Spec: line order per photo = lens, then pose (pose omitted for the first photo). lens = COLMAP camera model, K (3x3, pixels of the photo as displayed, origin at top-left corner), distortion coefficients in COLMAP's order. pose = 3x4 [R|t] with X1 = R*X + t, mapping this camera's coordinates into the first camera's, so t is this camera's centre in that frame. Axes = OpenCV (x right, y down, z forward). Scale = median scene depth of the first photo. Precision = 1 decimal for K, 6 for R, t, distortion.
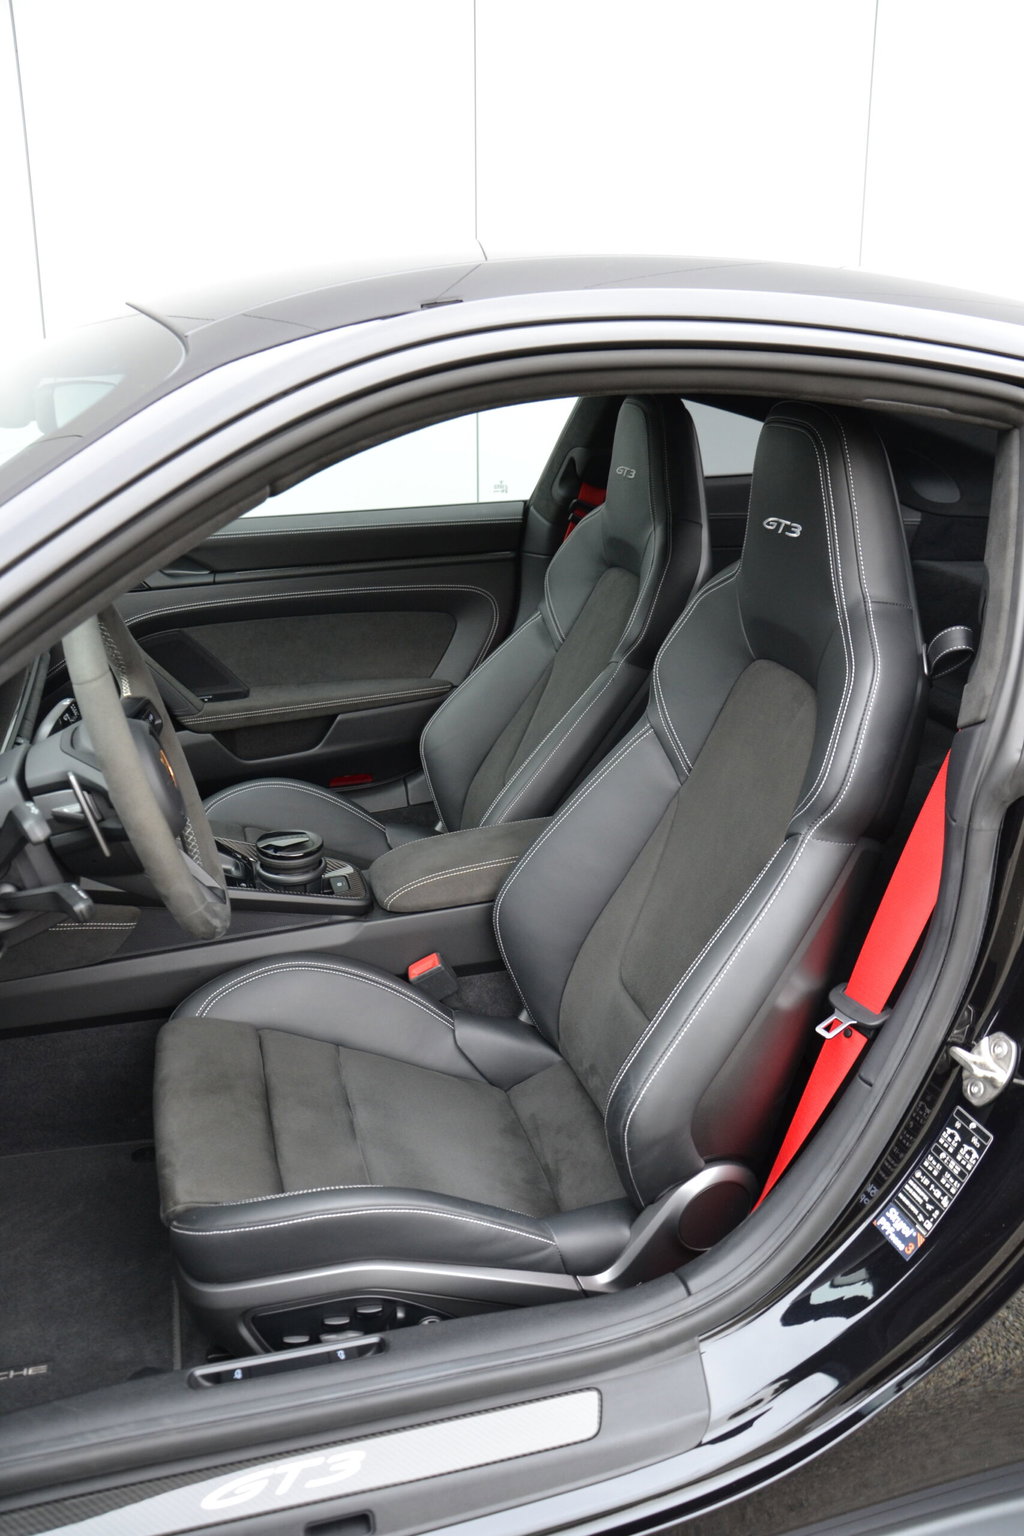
lens RADIAL K [[1217.9, 0, 526.0], [0, 1217.9, 761.7], [0, 0, 1]] dist [-0.156847, 0.095537]
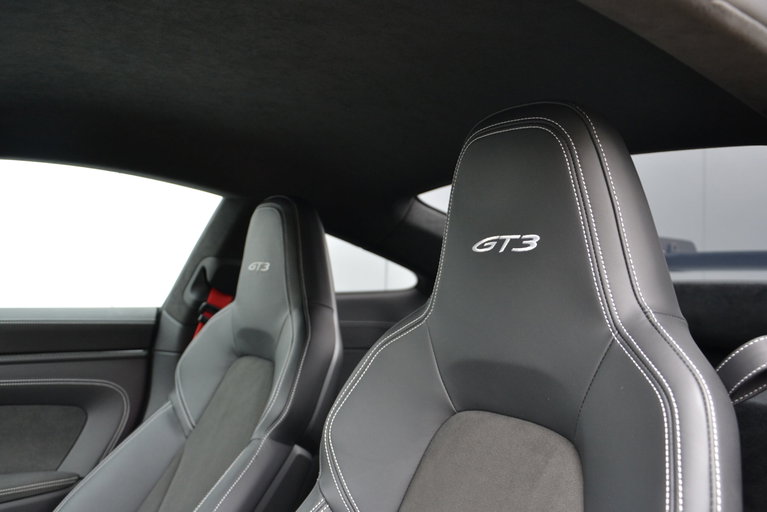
lens RADIAL K [[715.4, 0, 379.8], [0, 715.4, 261.0], [0, 0, 1]] dist [-0.050700, 0.000000]
pose [[0.946228, 0.049452, 0.319699, -0.024681], [0.069390, 0.934220, -0.349884, -0.008165], [-0.315971, 0.353254, 0.880553, 0.412809]]
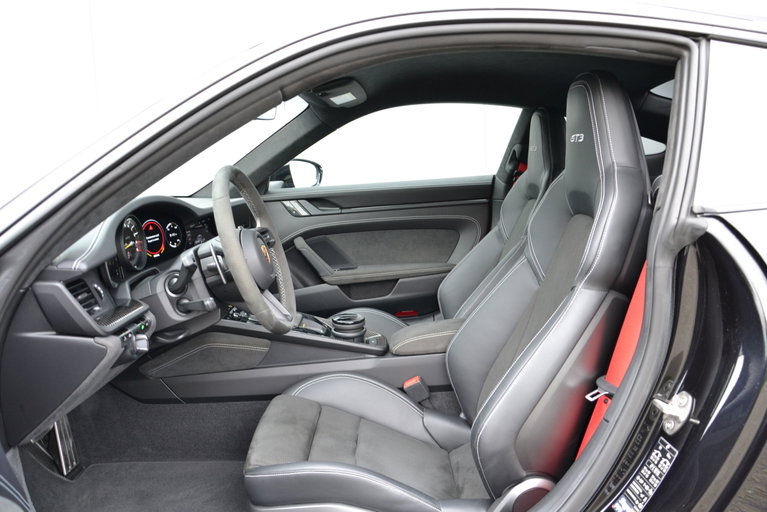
lens RADIAL K [[608.2, 0, 384.1], [0, 608.2, 256.9], [0, 0, 1]] dist [-0.156847, 0.095537]
pose [[0.960647, -0.000209, -0.277771, 0.129477], [-0.046899, 0.985521, -0.162940, 0.114926], [0.273783, 0.169555, 0.946728, 0.031450]]
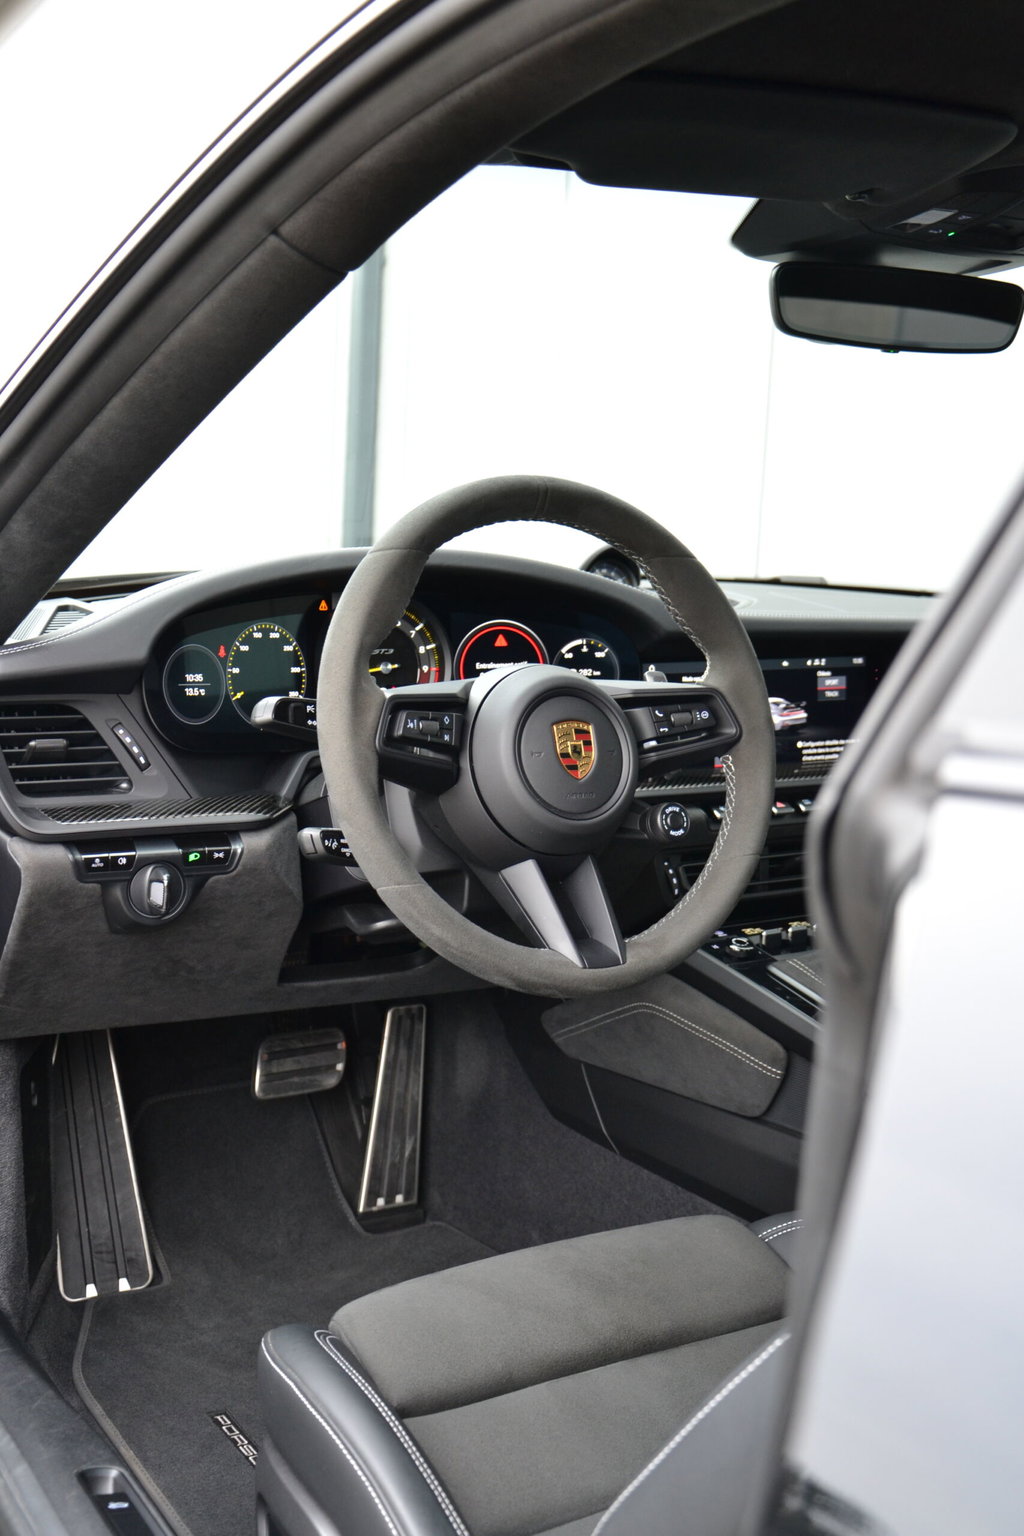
lens RADIAL K [[1739.9, 0, 521.1], [0, 1739.9, 767.7], [0, 0, 1]] dist [0.007991, 0.000000]
pose [[0.273547, 0.128998, -0.953169, 0.437133], [-0.343111, 0.938860, 0.028593, -0.000834], [0.898581, 0.319221, 0.301082, 0.435950]]
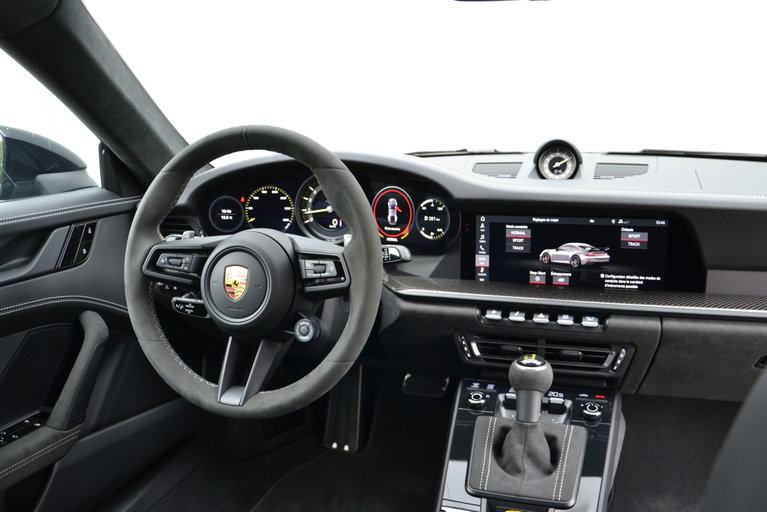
lens RADIAL K [[608.2, 0, 384.4], [0, 608.2, 260.2], [0, 0, 1]] dist [-0.156847, 0.095537]
pose [[-0.574832, 0.196971, -0.794210, 0.068932], [-0.250975, 0.881374, 0.400239, -0.191846], [0.778832, 0.429397, -0.457208, 0.916219]]
